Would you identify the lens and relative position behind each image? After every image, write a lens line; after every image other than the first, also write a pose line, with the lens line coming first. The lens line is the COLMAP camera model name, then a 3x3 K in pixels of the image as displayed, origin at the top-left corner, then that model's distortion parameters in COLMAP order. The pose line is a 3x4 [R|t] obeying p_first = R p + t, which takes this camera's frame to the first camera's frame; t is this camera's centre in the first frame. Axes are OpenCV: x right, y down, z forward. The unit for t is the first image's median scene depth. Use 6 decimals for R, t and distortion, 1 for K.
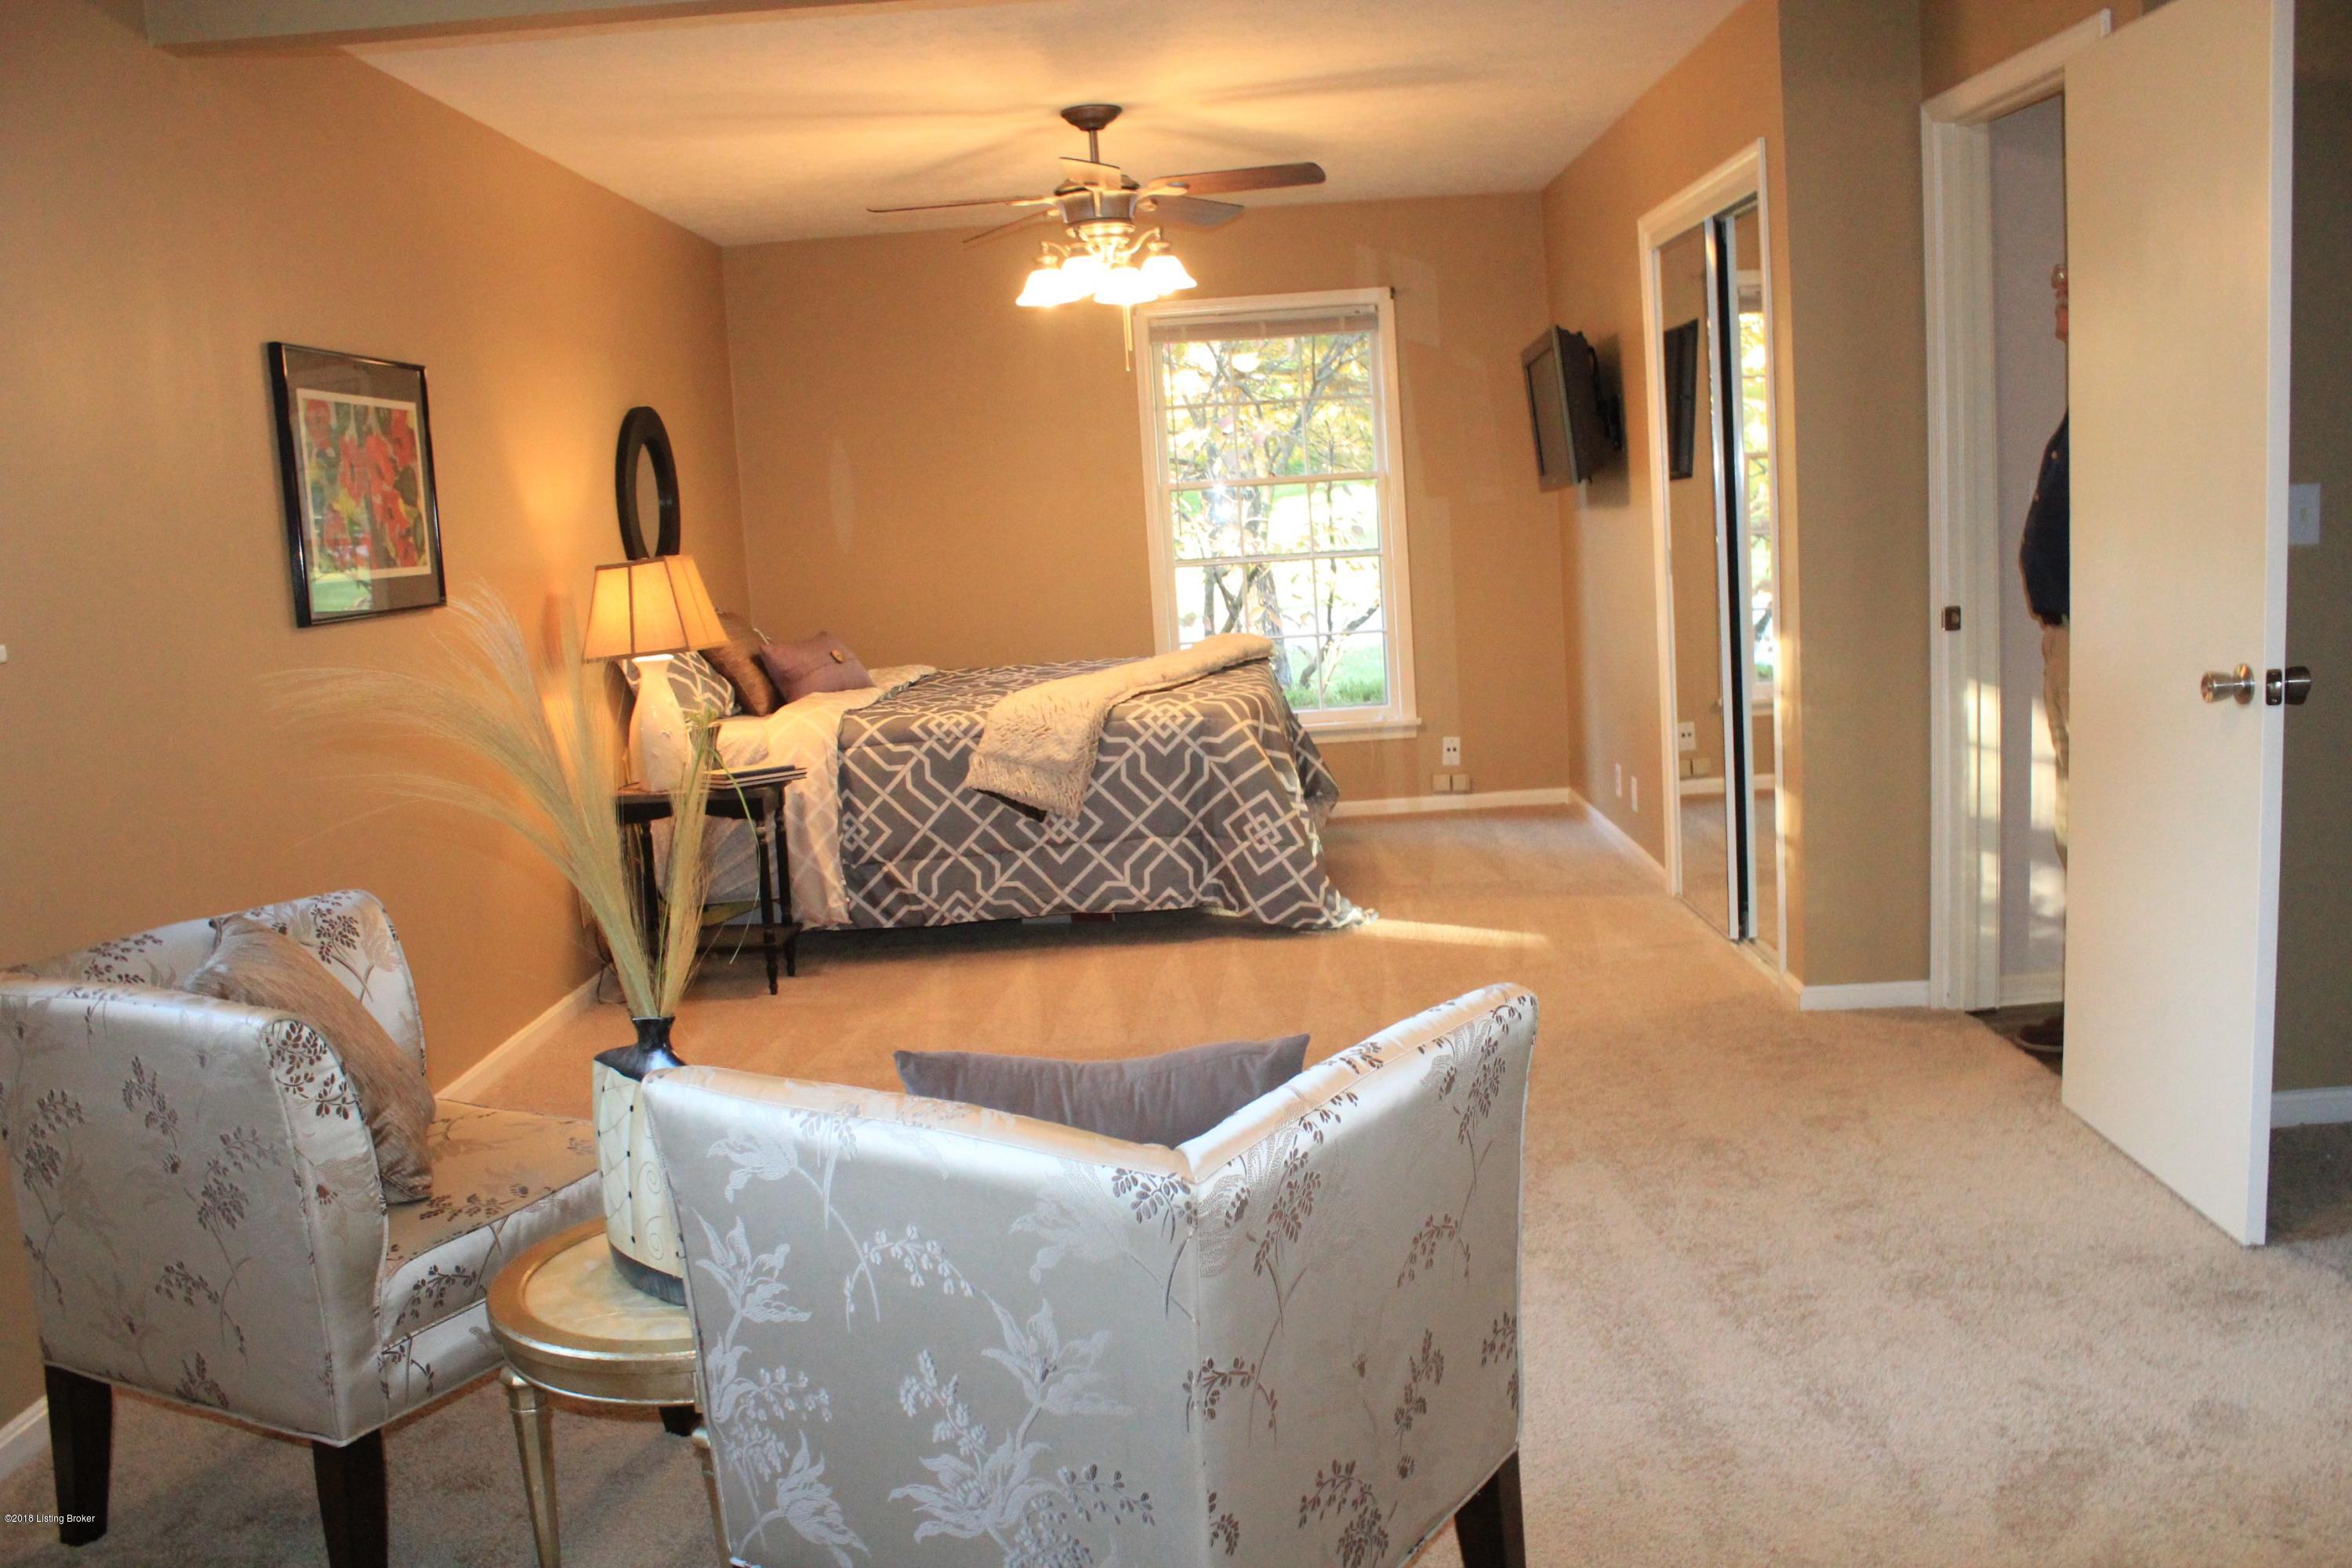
lens RADIAL K [[1977.9, 0, 1176.0], [0, 1977.9, 784.0], [0, 0, 1]] dist [-0.168885, 0.151515]
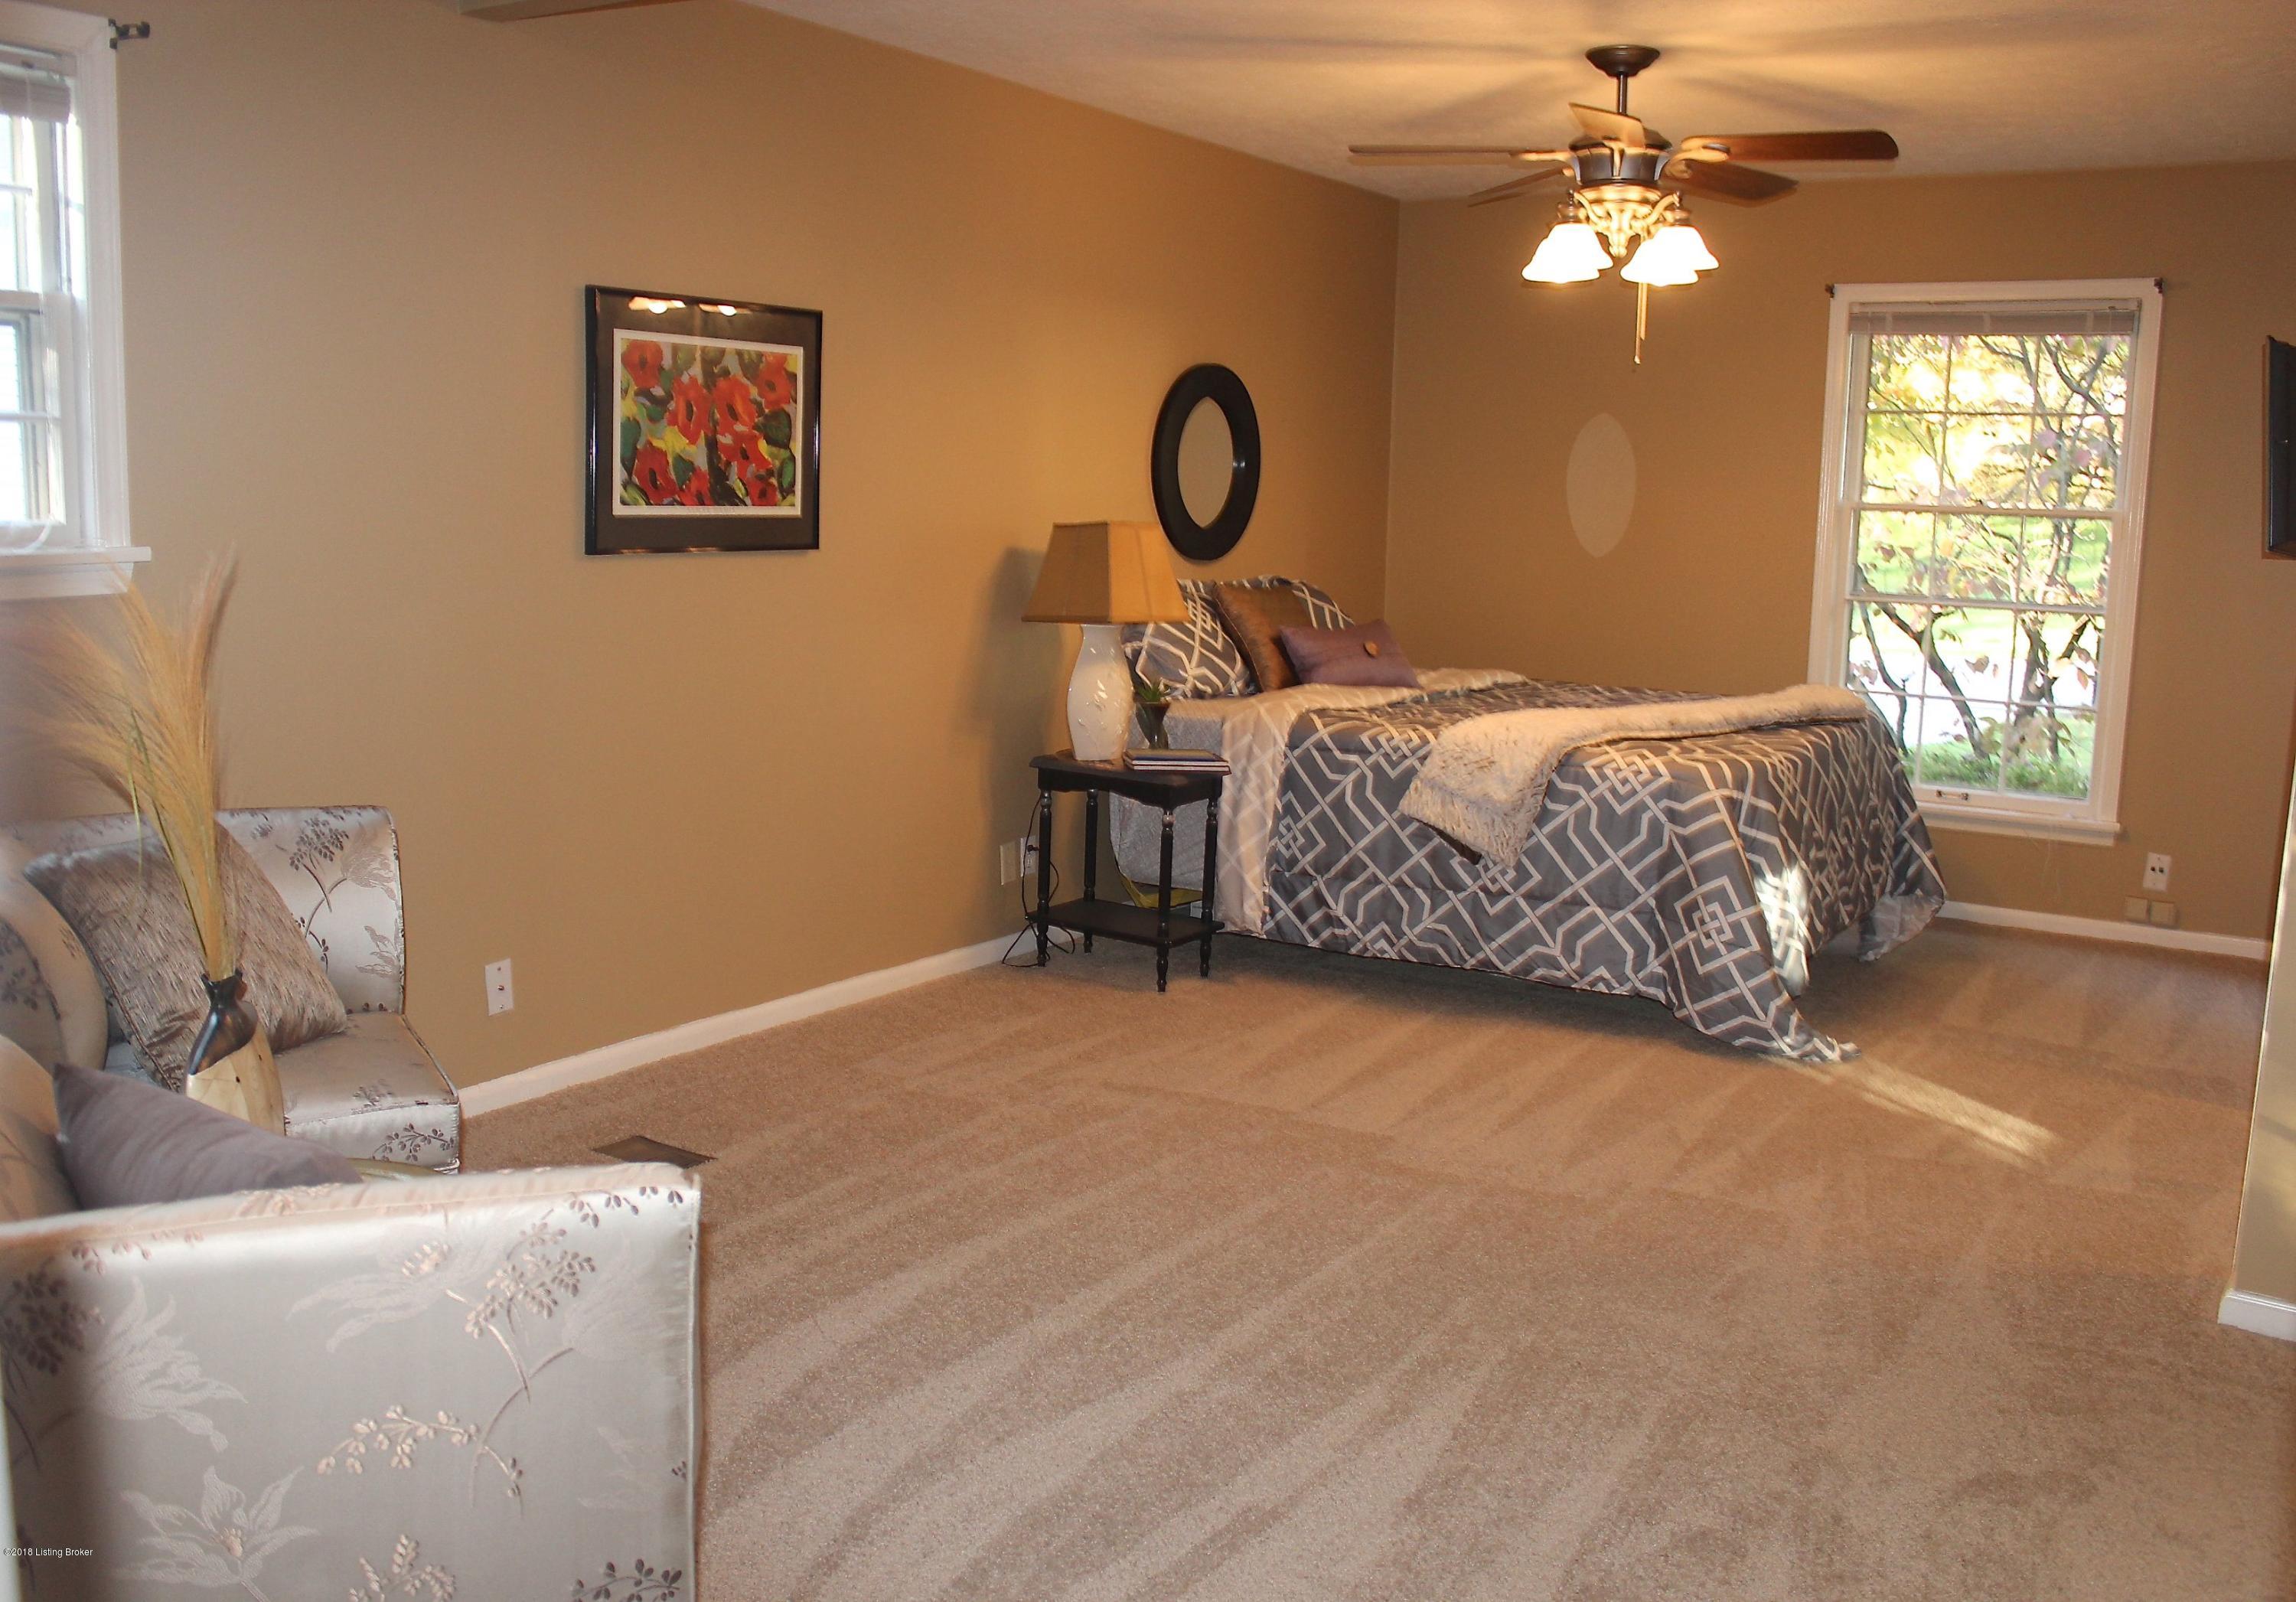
lens RADIAL K [[2013.3, 0, 1148.0], [0, 2013.3, 801.0], [0, 0, 1]] dist [-0.163356, 0.162327]
pose [[0.834953, 0.167628, -0.524170, 0.274824], [-0.154034, 0.985595, 0.069827, -0.048918], [0.528324, 0.022437, 0.848746, 0.159777]]
